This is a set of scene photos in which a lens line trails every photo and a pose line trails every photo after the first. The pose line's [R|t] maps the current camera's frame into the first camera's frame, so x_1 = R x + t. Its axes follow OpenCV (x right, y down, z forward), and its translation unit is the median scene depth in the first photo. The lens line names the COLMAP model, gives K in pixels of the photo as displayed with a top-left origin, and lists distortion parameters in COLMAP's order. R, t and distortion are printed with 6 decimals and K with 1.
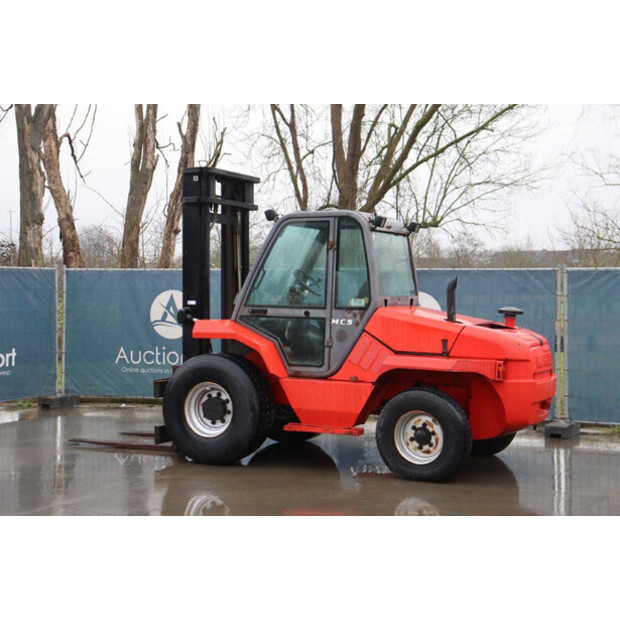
lens RADIAL K [[1044.0, 0, 314.8], [0, 1044.0, 305.0], [0, 0, 1]] dist [0.176362, 0.000000]
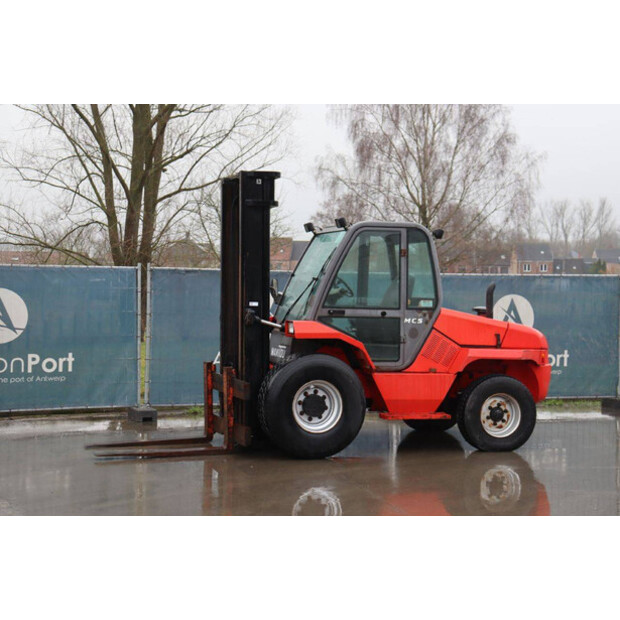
lens RADIAL K [[1083.0, 0, 308.8], [0, 1083.0, 309.3], [0, 0, 1]] dist [0.222940, 0.000000]
pose [[0.730533, -0.009022, 0.682818, -0.838468], [0.001297, 0.999929, 0.011825, -0.010137], [-0.682877, -0.007753, 0.730493, 0.211191]]
